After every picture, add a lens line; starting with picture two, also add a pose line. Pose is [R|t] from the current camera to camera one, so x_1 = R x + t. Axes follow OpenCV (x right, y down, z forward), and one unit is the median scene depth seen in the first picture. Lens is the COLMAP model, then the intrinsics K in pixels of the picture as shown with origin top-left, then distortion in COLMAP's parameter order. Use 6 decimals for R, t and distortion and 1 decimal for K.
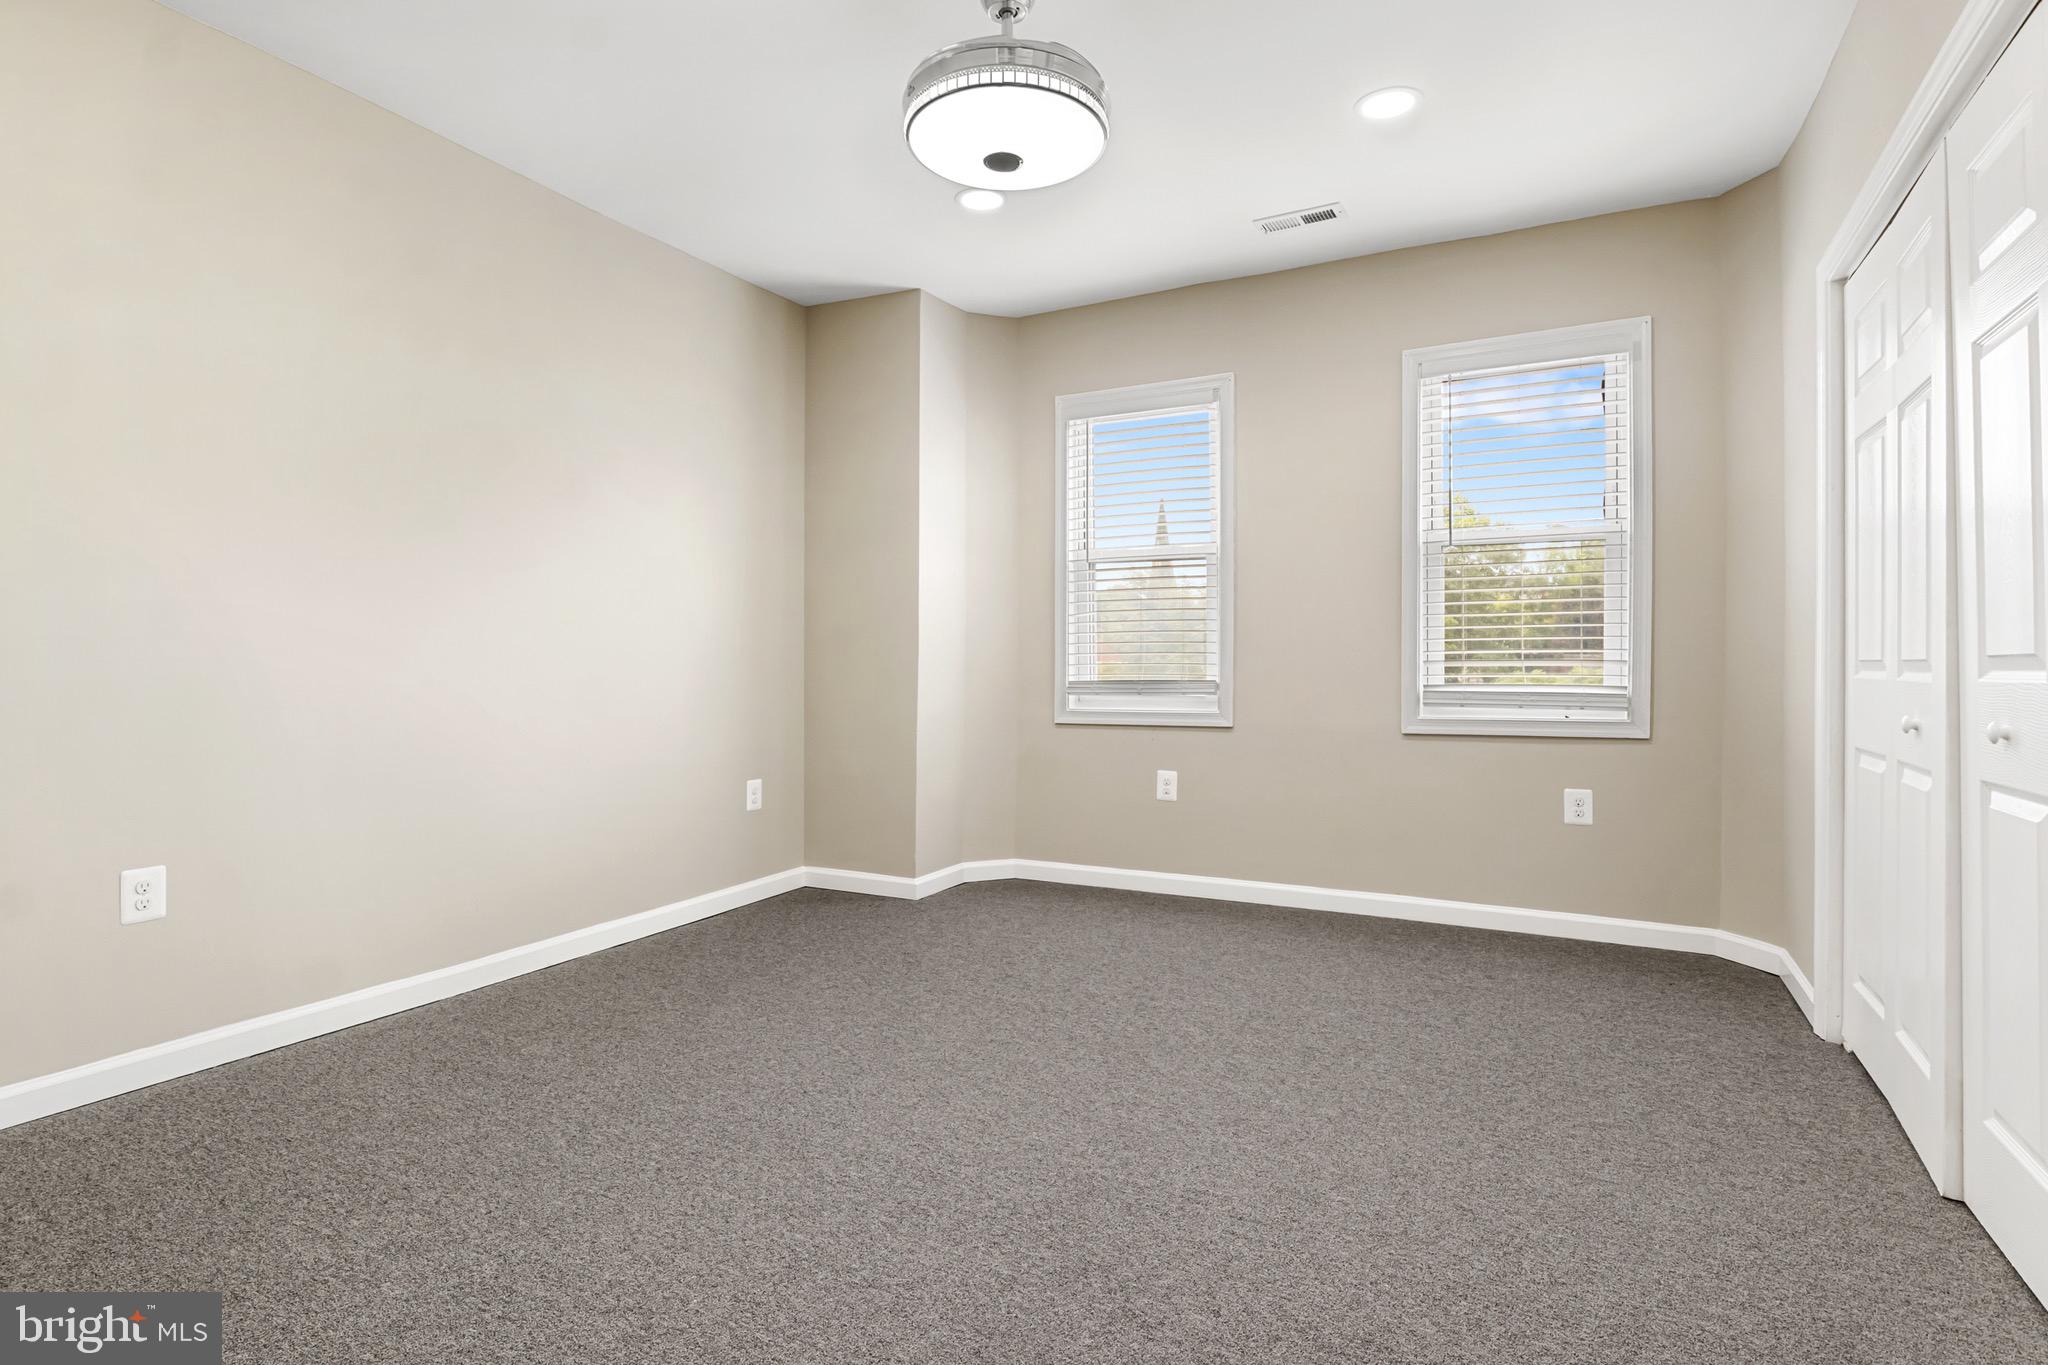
lens RADIAL K [[1032.9, 0, 1025.4], [0, 1032.9, 680.7], [0, 0, 1]] dist [-0.002383, -0.000118]
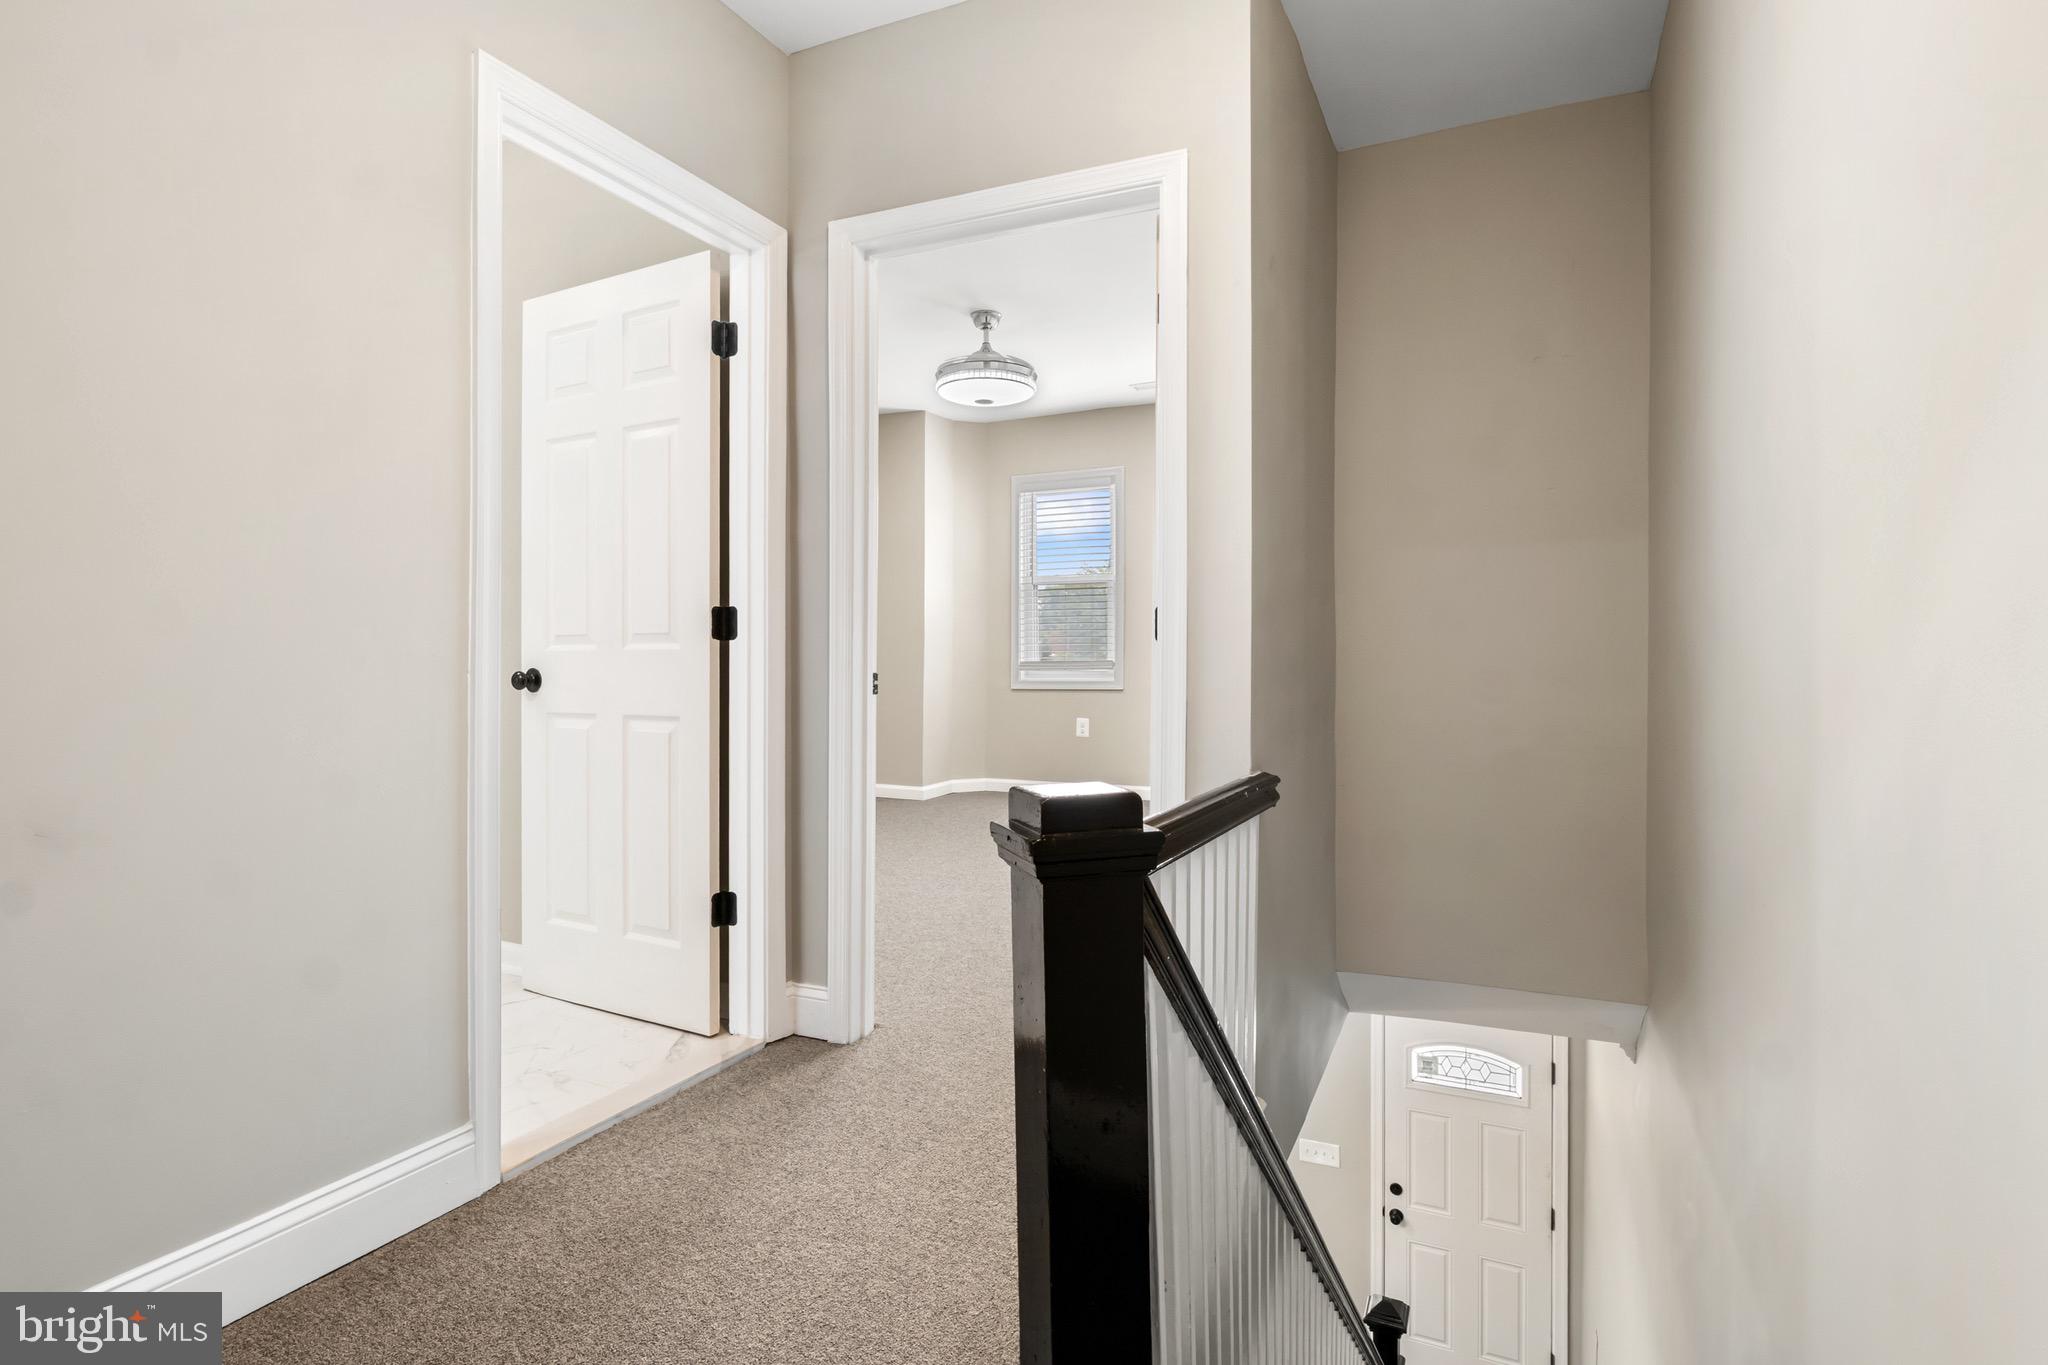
lens RADIAL K [[1032.9, 0, 1027.7], [0, 1032.9, 669.2], [0, 0, 1]] dist [-0.002383, -0.000118]
pose [[0.999128, -0.001417, 0.041723, -0.011836], [0.001030, 0.999956, 0.009293, -0.002301], [-0.041734, -0.009241, 0.999086, -0.567089]]
